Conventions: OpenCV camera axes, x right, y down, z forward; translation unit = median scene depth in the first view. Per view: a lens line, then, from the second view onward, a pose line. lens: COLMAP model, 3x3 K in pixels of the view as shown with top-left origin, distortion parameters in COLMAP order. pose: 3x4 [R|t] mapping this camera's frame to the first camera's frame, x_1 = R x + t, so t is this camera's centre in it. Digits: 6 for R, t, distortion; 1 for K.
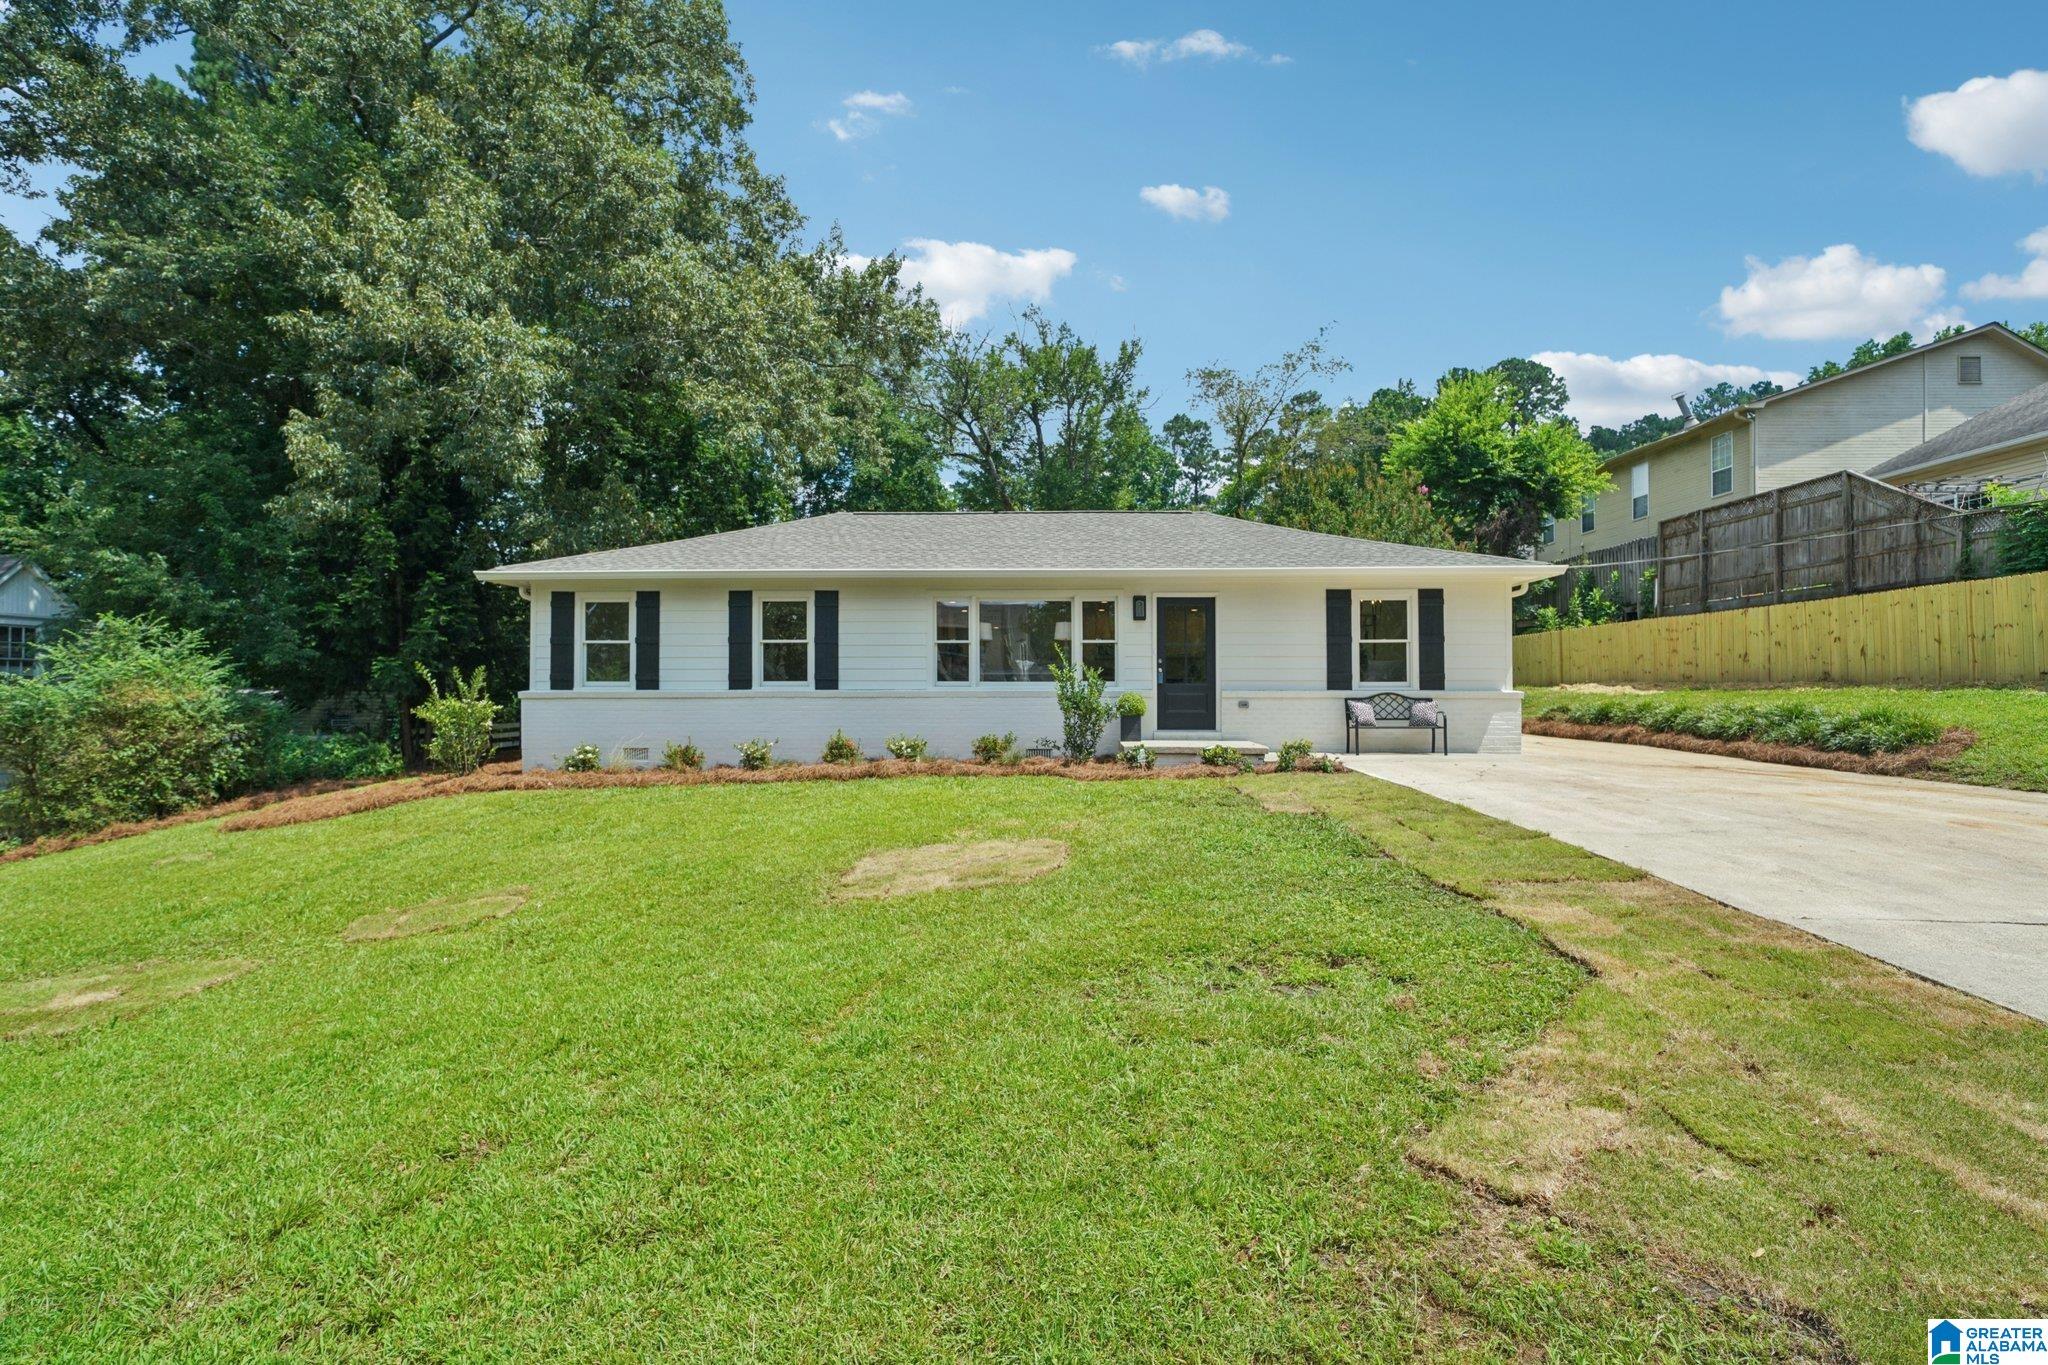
lens RADIAL K [[979.1, 0, 1010.2], [0, 979.1, 681.1], [0, 0, 1]] dist [0.008329, 0.000154]
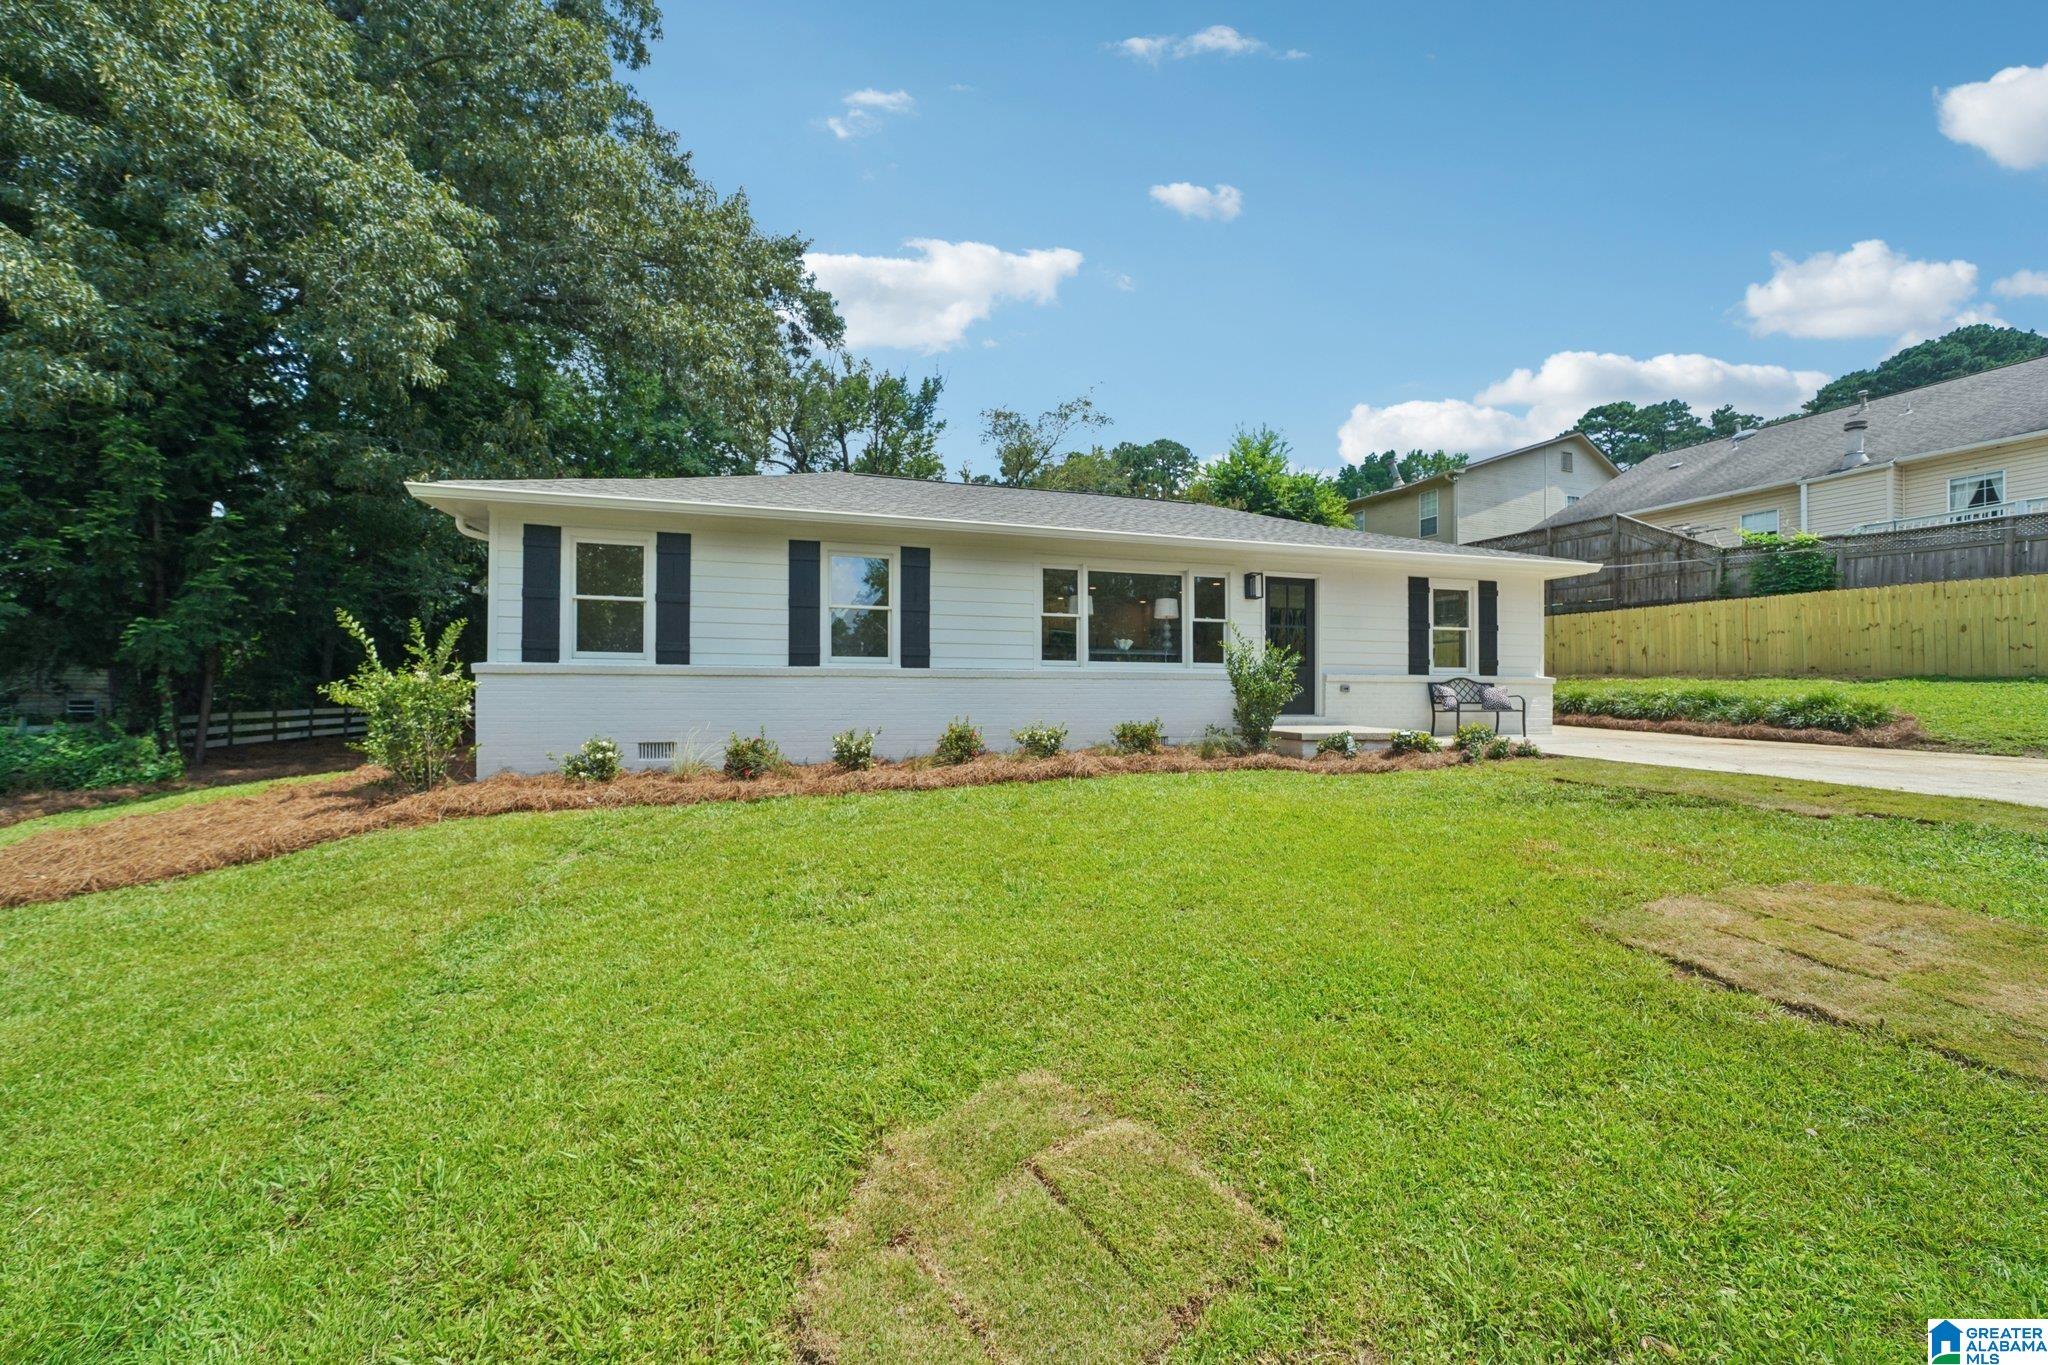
lens RADIAL K [[776.2, 0, 1024.0], [0, 776.2, 682.5], [0, 0, 1]] dist [0.011255, -0.003044]
pose [[0.944376, 0.008133, 0.328766, -0.309577], [-0.012641, 0.999853, 0.011577, 0.012409], [-0.328624, -0.015089, 0.944340, 0.344350]]
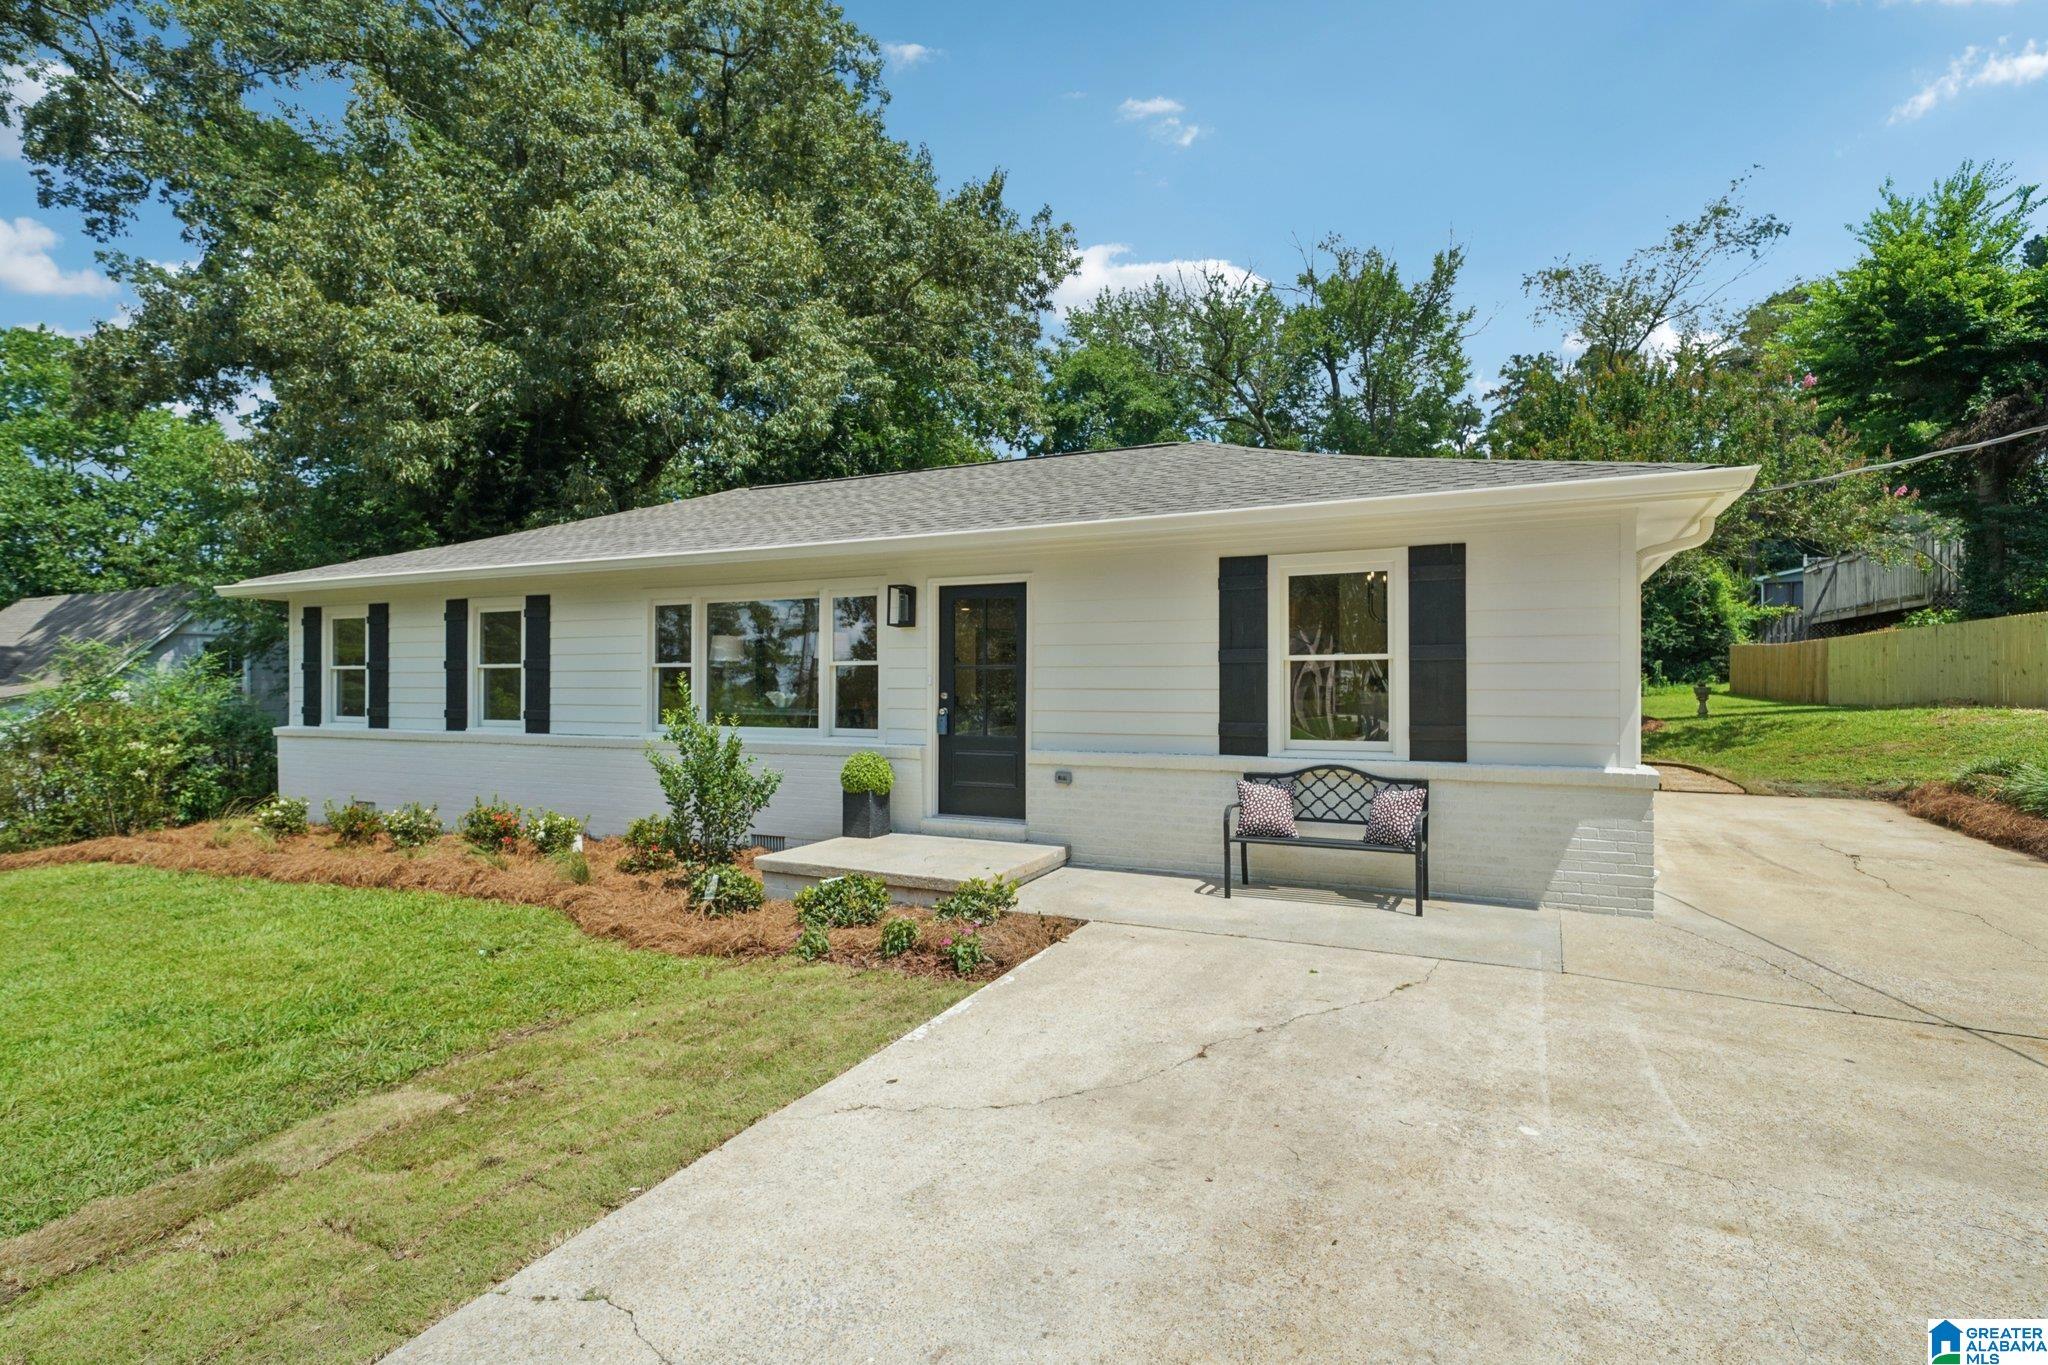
lens RADIAL K [[983.7, 0, 988.8], [0, 983.7, 689.6], [0, 0, 1]] dist [0.017228, -0.000076]
pose [[0.920021, 0.001539, -0.391866, 0.393760], [0.005517, 0.999842, 0.016878, -0.032609], [0.391830, -0.017690, 0.919867, 0.454293]]
